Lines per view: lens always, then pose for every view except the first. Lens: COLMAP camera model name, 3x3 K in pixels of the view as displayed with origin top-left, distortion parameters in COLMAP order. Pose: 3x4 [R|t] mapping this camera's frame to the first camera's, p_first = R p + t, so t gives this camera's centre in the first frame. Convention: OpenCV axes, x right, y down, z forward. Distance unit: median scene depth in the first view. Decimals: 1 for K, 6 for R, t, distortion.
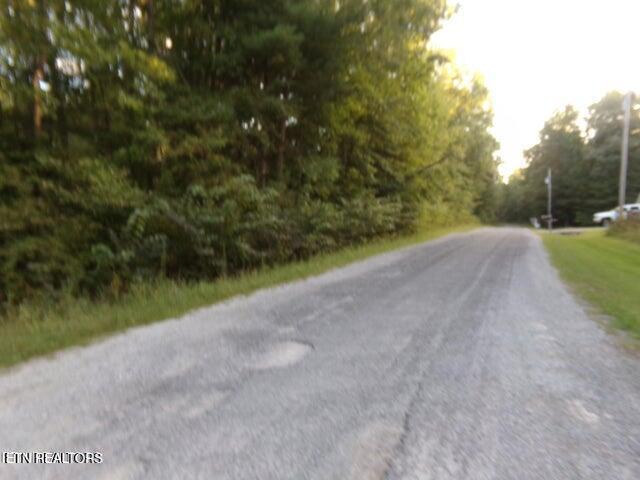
lens RADIAL K [[460.7, 0, 320.0], [0, 460.7, 240.0], [0, 0, 1]] dist [-0.094458, 0.201384]
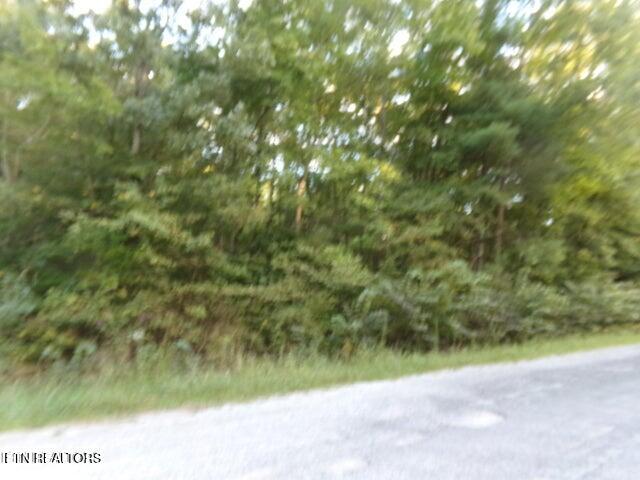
lens RADIAL K [[460.7, 0, 320.0], [0, 460.7, 240.0], [0, 0, 1]] dist [-0.094458, 0.201384]
pose [[0.889900, -0.008923, -0.456068, 0.043401], [-0.066976, 0.986417, -0.149986, -0.001782], [0.451212, 0.164018, 0.877215, -0.128304]]
